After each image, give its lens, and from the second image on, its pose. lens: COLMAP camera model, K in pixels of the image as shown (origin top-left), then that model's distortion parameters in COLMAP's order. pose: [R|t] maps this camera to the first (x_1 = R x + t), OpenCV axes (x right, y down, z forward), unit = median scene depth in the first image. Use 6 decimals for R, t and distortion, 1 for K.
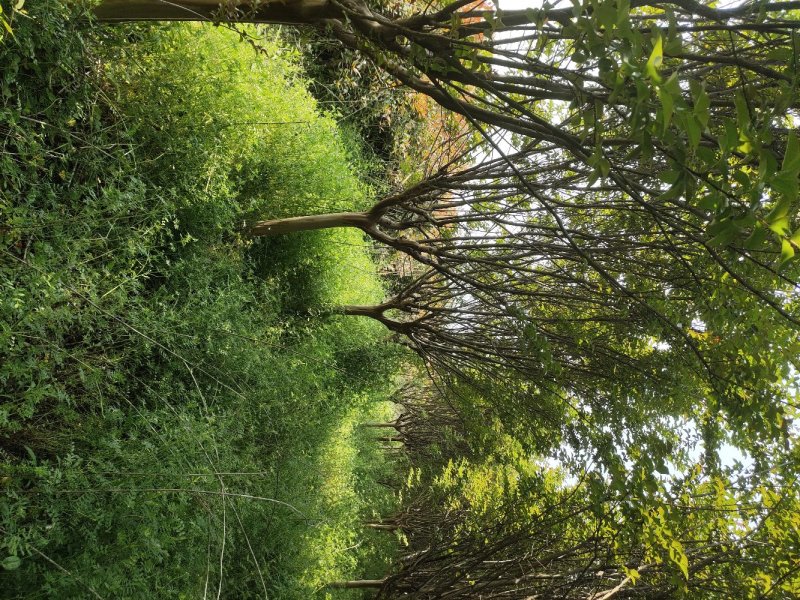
lens RADIAL K [[589.1, 0, 401.1], [0, 589.1, 300.0], [0, 0, 1]] dist [0.034236, -0.039921]
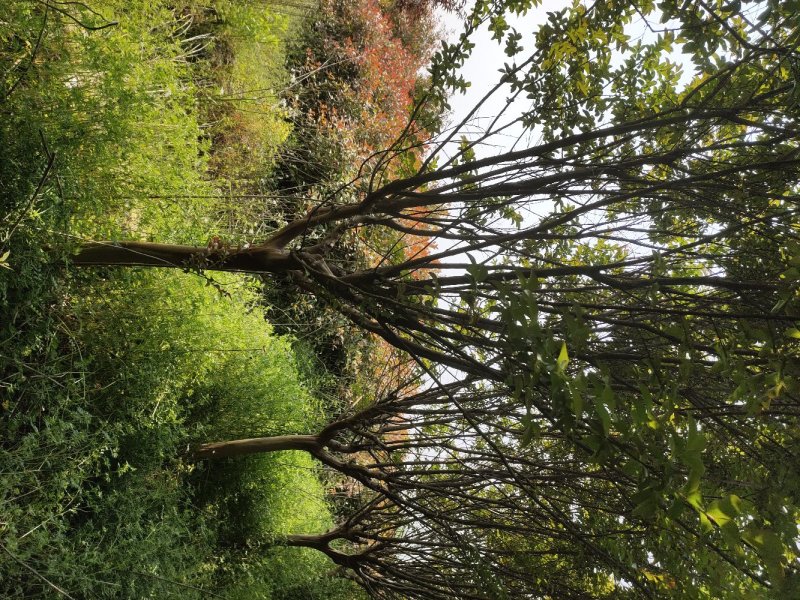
lens RADIAL K [[589.1, 0, 400.4], [0, 589.1, 297.0], [0, 0, 1]] dist [0.034236, -0.039921]
pose [[0.996726, 0.024533, 0.077042, 0.000492], [0.004395, 0.935008, -0.354600, -0.013621], [-0.080734, 0.353777, 0.931839, -0.017013]]
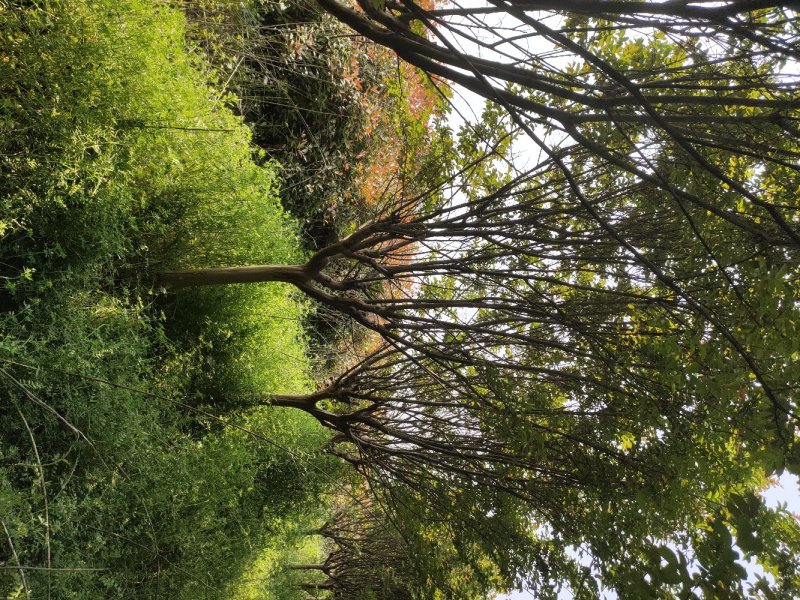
lens RADIAL K [[589.1, 0, 403.2], [0, 589.1, 299.2], [0, 0, 1]] dist [0.034236, -0.039921]
pose [[0.993826, 0.043872, 0.101906, 0.001254], [-0.019275, 0.972802, -0.230836, 0.098553], [-0.109261, 0.227446, 0.967642, 0.196823]]
